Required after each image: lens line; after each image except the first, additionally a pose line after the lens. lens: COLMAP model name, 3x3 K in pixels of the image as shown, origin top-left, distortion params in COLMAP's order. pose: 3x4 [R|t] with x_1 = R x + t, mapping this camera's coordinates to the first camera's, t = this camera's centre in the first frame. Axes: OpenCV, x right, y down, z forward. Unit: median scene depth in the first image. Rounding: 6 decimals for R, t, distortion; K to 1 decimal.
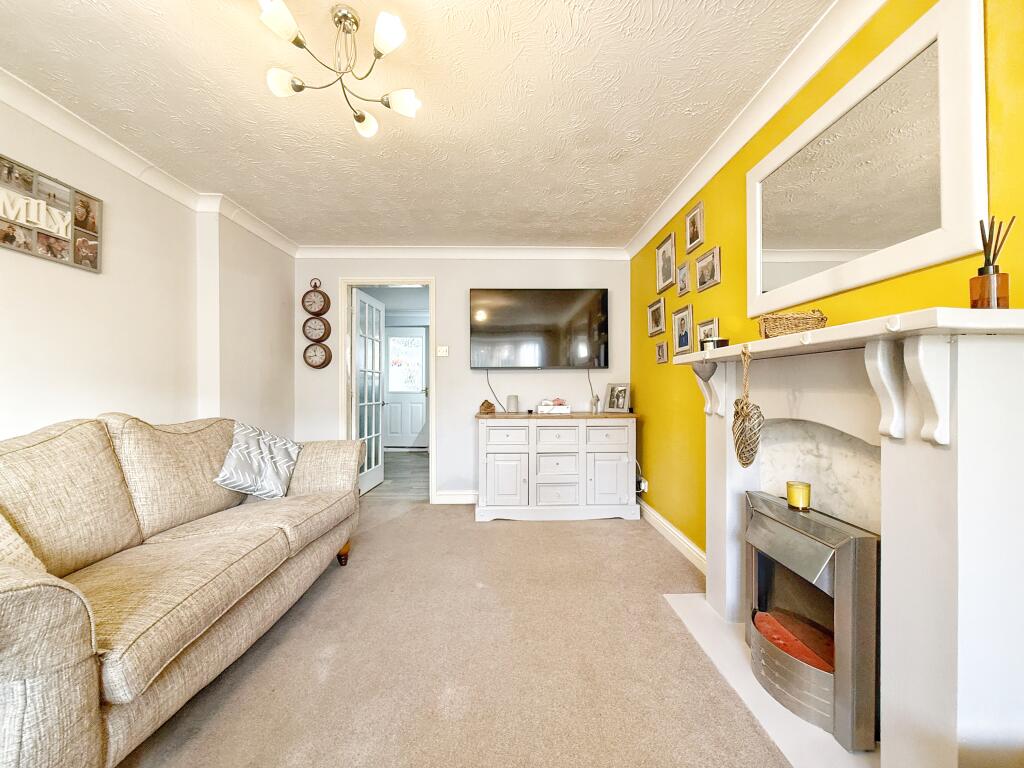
lens RADIAL K [[413.4, 0, 515.4], [0, 413.4, 383.7], [0, 0, 1]] dist [0.000314, 0.000323]
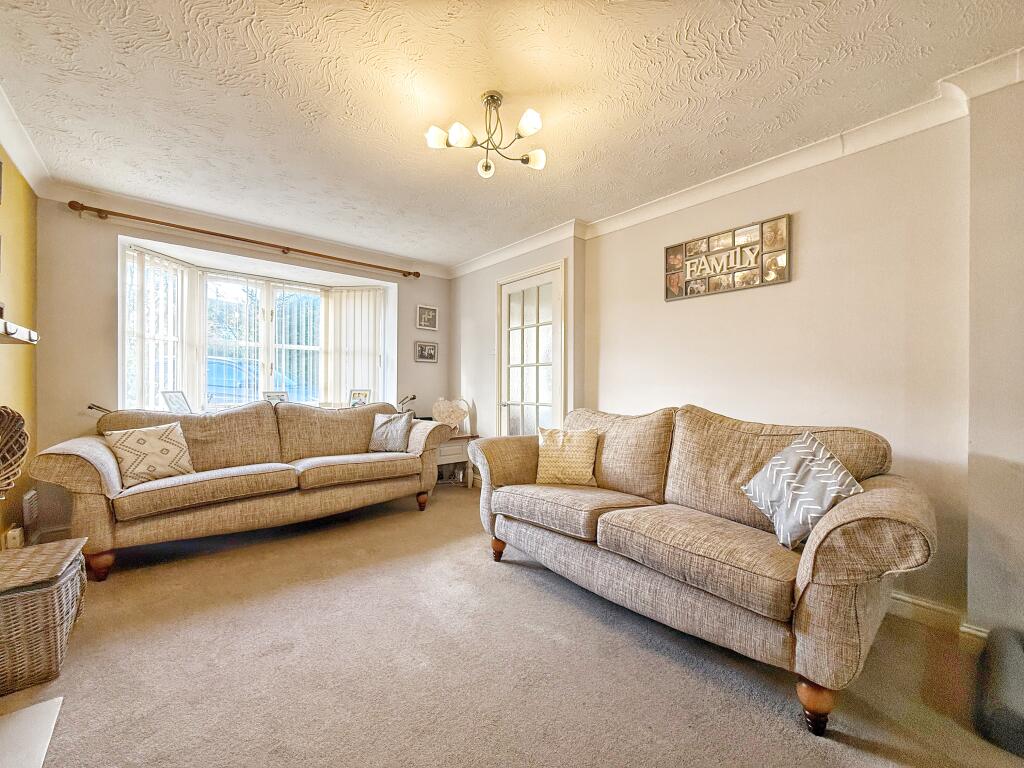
lens RADIAL K [[413.4, 0, 519.6], [0, 413.4, 382.8], [0, 0, 1]] dist [0.000314, 0.000323]
pose [[-0.769361, -0.004364, -0.638799, 0.172093], [-0.001497, 0.999986, -0.005029, 0.004943], [0.638812, -0.002913, -0.769357, 1.001680]]
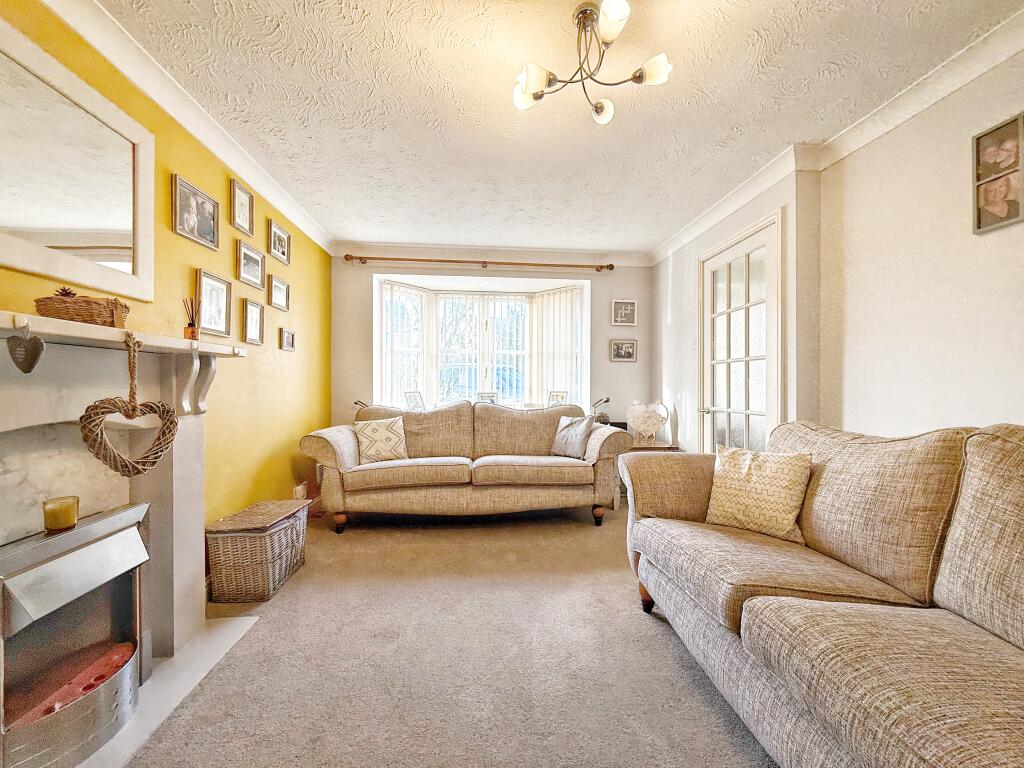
lens RADIAL K [[413.4, 0, 514.8], [0, 413.4, 384.2], [0, 0, 1]] dist [0.000314, 0.000323]
pose [[-0.997778, -0.001653, -0.066610, -0.081317], [-0.001244, 0.999980, -0.006194, 0.006280], [0.066619, -0.006097, -0.997760, 0.968092]]
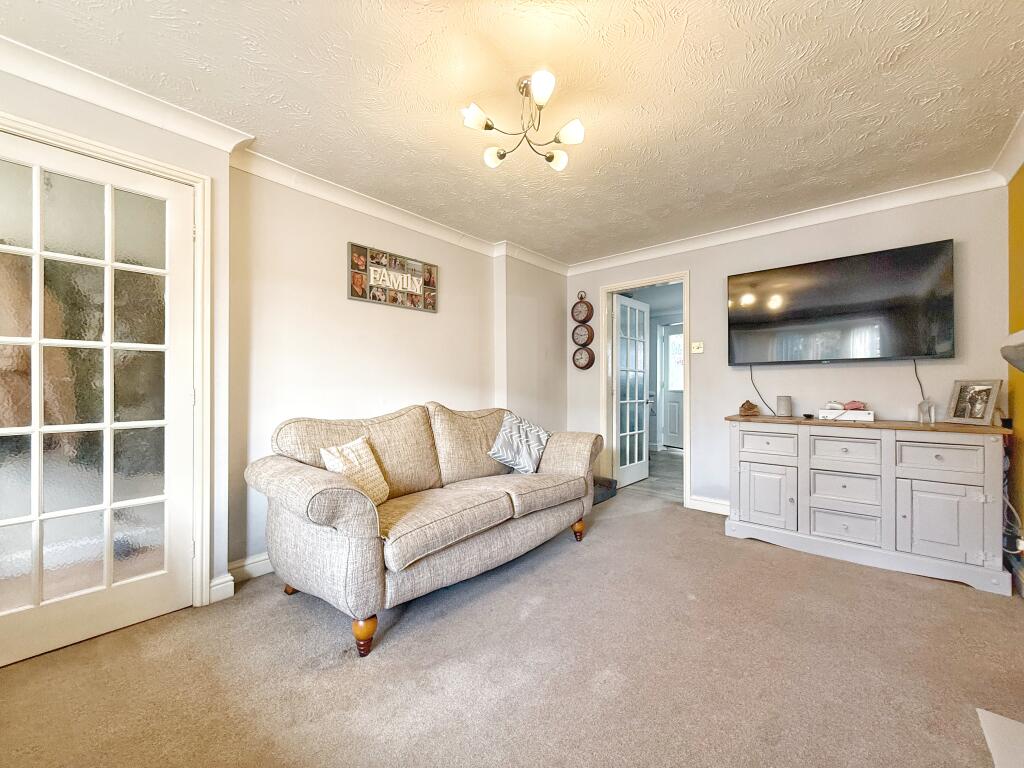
lens RADIAL K [[413.4, 0, 513.5], [0, 413.4, 383.9], [0, 0, 1]] dist [0.000314, 0.000323]
pose [[0.738504, -0.001826, -0.674246, 0.189303], [0.004185, 0.999989, 0.001876, 0.000745], [0.674236, -0.004207, 0.738504, 0.028994]]
